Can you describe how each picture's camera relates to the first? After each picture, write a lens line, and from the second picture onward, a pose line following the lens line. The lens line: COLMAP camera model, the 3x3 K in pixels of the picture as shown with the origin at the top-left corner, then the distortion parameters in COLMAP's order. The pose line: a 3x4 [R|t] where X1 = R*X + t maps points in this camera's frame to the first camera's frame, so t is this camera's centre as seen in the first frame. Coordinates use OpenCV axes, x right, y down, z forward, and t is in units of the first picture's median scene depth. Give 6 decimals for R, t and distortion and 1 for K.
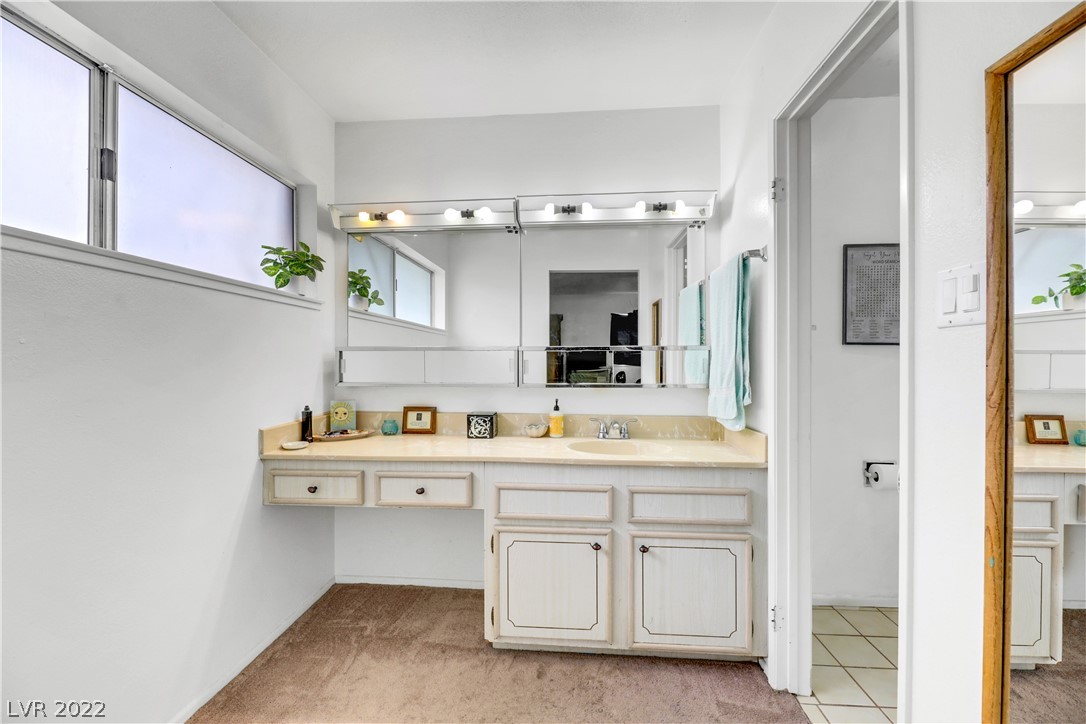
lens RADIAL K [[447.5, 0, 541.4], [0, 447.5, 359.5], [0, 0, 1]] dist [-0.003878, -0.001574]
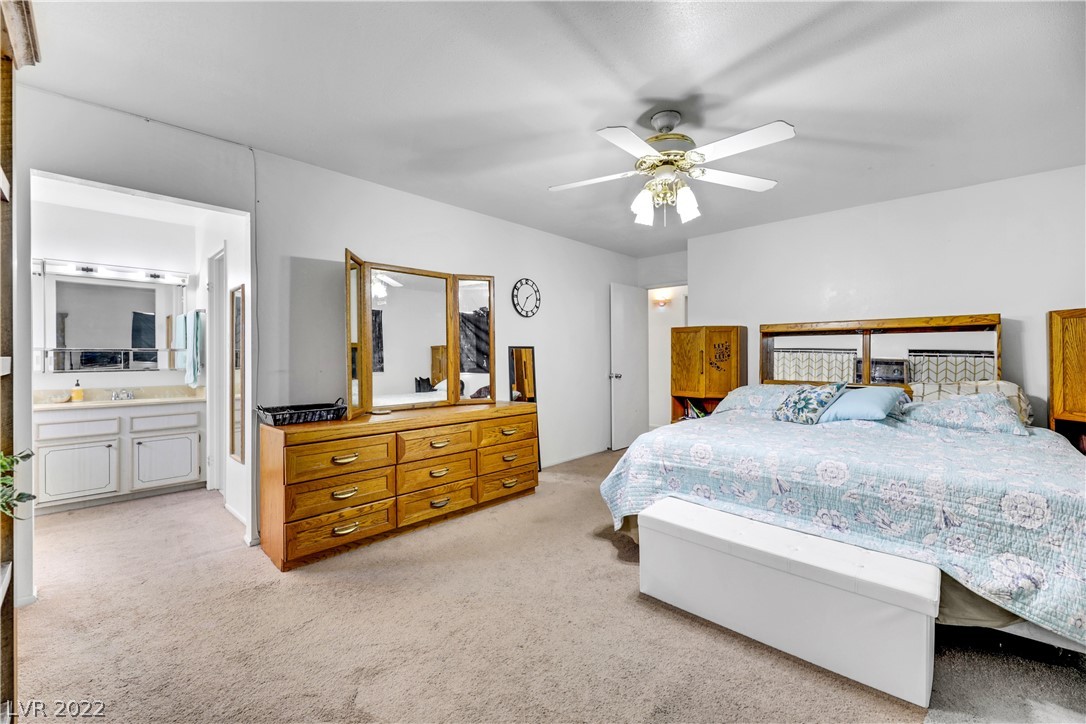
lens RADIAL K [[447.5, 0, 541.8], [0, 447.5, 359.5], [0, 0, 1]] dist [-0.003878, -0.001574]
pose [[0.633305, -0.002661, 0.773897, -0.194081], [0.005323, 0.999985, -0.000918, 0.028637], [-0.773884, 0.004701, 0.633310, -1.782883]]
